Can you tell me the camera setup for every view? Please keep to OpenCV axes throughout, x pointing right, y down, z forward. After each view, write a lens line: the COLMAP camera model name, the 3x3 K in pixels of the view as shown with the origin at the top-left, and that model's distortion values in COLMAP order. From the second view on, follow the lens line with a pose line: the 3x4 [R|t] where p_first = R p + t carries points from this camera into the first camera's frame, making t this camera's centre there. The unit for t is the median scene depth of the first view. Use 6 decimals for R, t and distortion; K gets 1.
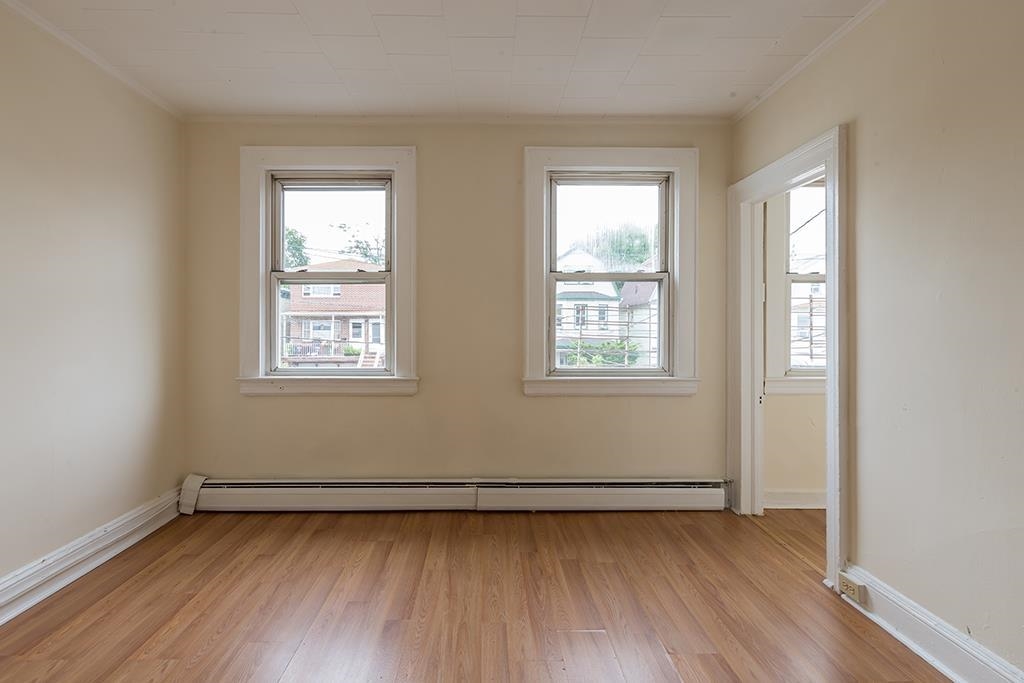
lens RADIAL K [[499.3, 0, 492.6], [0, 499.3, 320.5], [0, 0, 1]] dist [-0.000500, -0.000026]
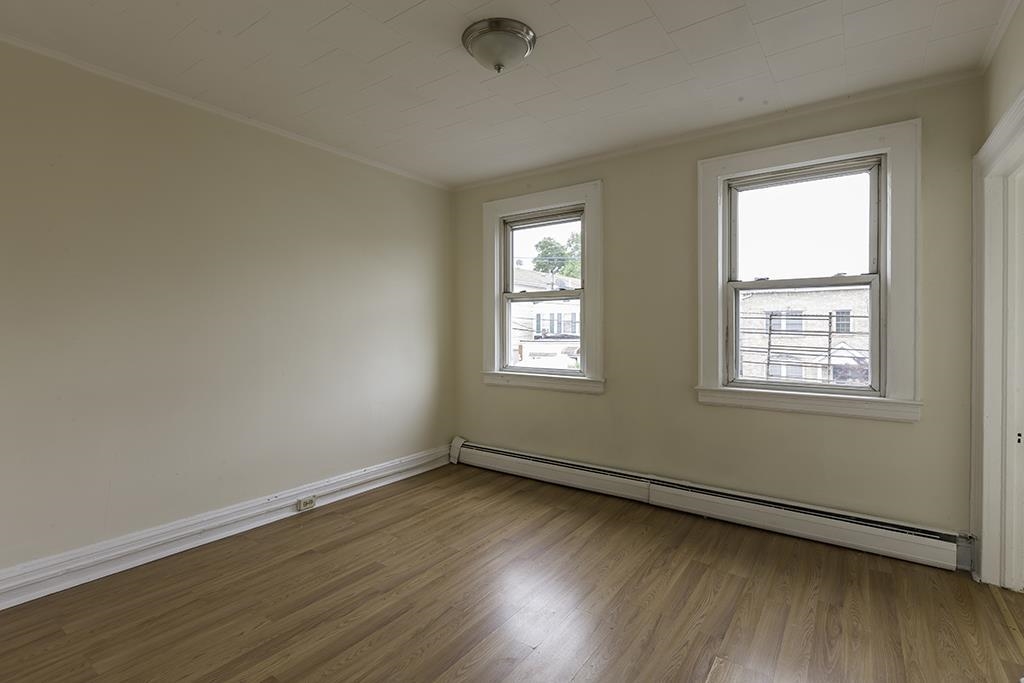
lens RADIAL K [[484.2, 0, 511.4], [0, 484.2, 329.6], [0, 0, 1]] dist [-0.000975, -0.000373]
pose [[0.804992, 0.001892, -0.593282, 0.346865], [0.002391, 0.999976, 0.006434, -0.008824], [0.593280, -0.006598, 0.804969, -0.029290]]
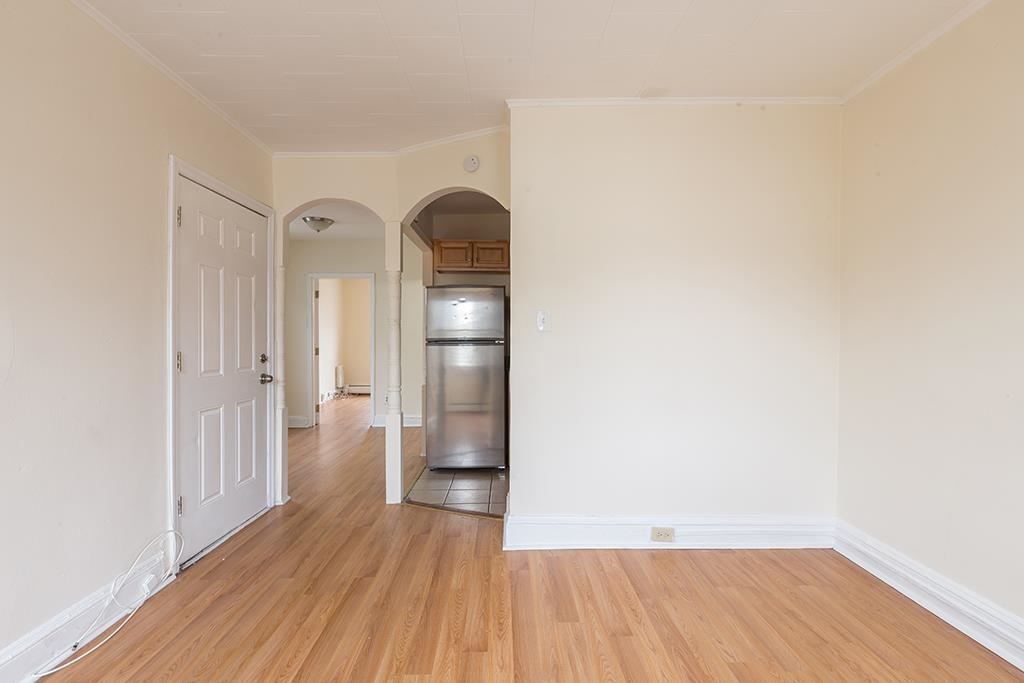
lens RADIAL K [[484.6, 0, 512.0], [0, 484.6, 341.5], [0, 0, 1]] dist [-0.003018, -0.001367]
pose [[-0.999989, 0.002070, -0.004280, -0.034063], [0.002067, 0.999997, 0.000868, 0.007797], [0.004282, 0.000859, -0.999990, 0.855426]]
